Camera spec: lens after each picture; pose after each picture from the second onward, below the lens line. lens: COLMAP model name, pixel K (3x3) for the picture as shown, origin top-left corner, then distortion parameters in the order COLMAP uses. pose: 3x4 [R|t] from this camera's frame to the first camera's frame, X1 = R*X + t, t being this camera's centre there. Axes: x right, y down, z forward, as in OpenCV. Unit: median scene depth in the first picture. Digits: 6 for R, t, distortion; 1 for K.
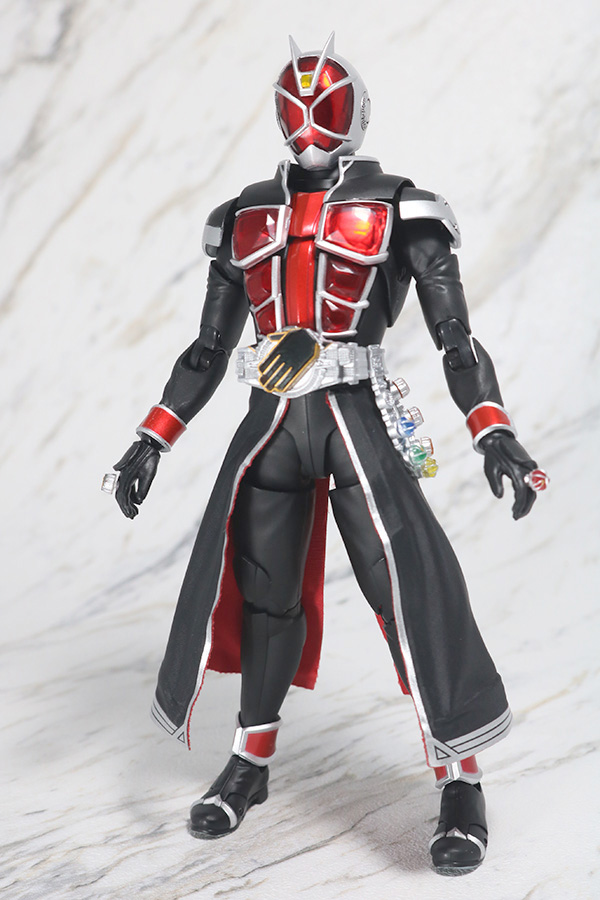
lens RADIAL K [[1616.3, 0, 300.0], [0, 1616.3, 450.0], [0, 0, 1]] dist [-0.024277, 0.107020]
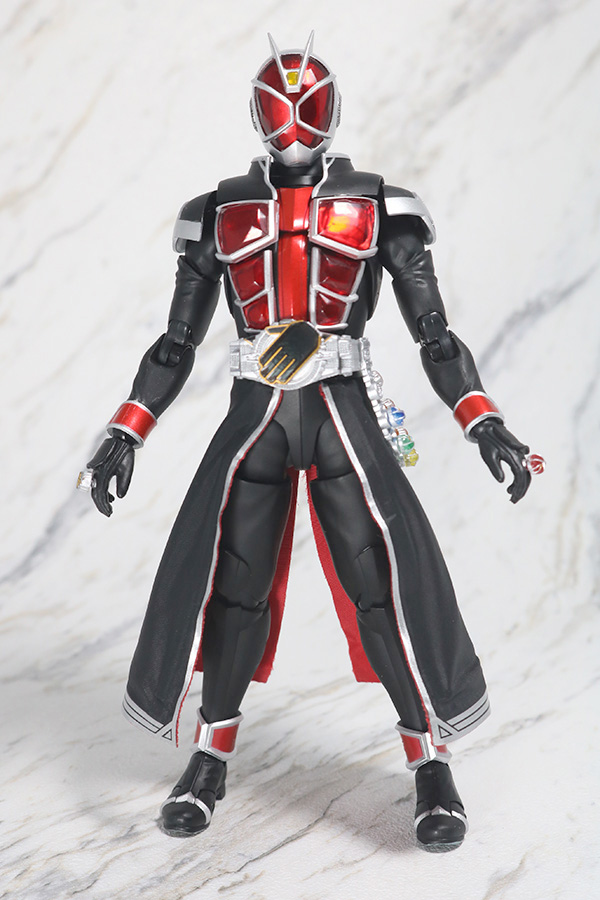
lens RADIAL K [[1616.3, 0, 300.0], [0, 1616.3, 450.0], [0, 0, 1]] dist [-0.024277, 0.107020]
pose [[0.974529, -0.020539, 0.223318, -0.205406], [0.022963, 0.999702, -0.008265, 0.012629], [-0.223082, 0.013183, 0.974711, 0.011517]]
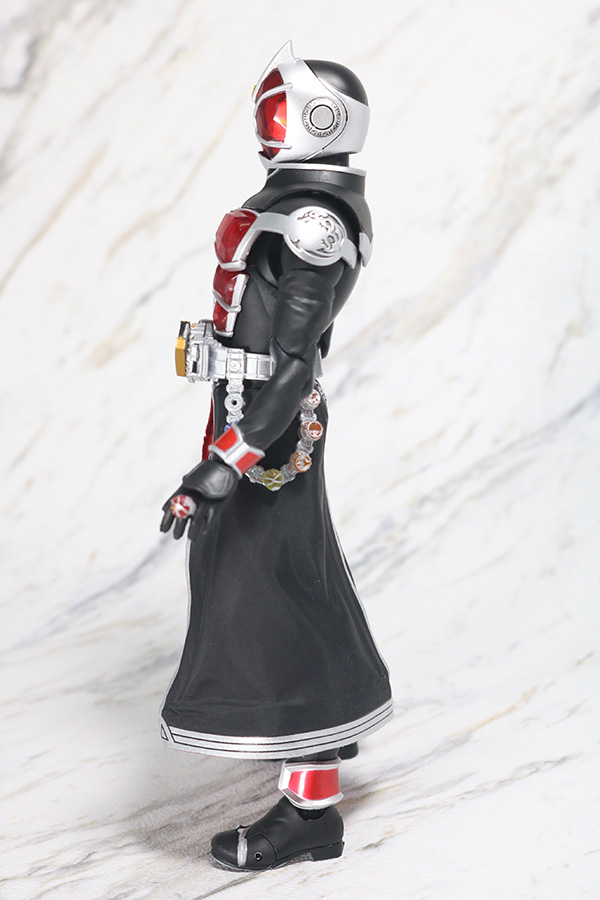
lens RADIAL K [[1486.5, 0, 300.0], [0, 1486.5, 450.0], [0, 0, 1]] dist [-0.029669, -0.042452]
pose [[0.999737, -0.014998, -0.017353, 0.062601], [0.014825, 0.999840, -0.010056, -0.001811], [0.017501, 0.009796, 0.999799, 0.106483]]
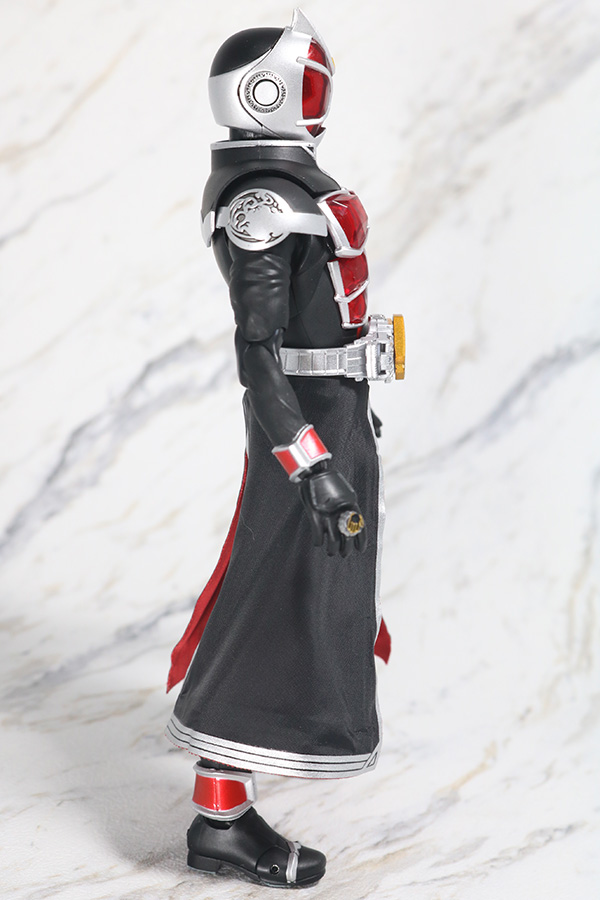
lens RADIAL K [[1647.1, 0, 300.0], [0, 1647.1, 450.0], [0, 0, 1]] dist [-0.019219, -0.036418]
pose [[0.950321, 0.109919, 0.291217, -0.274414], [-0.111758, 0.993681, -0.010366, -0.009352], [-0.290516, -0.022695, 0.956601, 0.166007]]
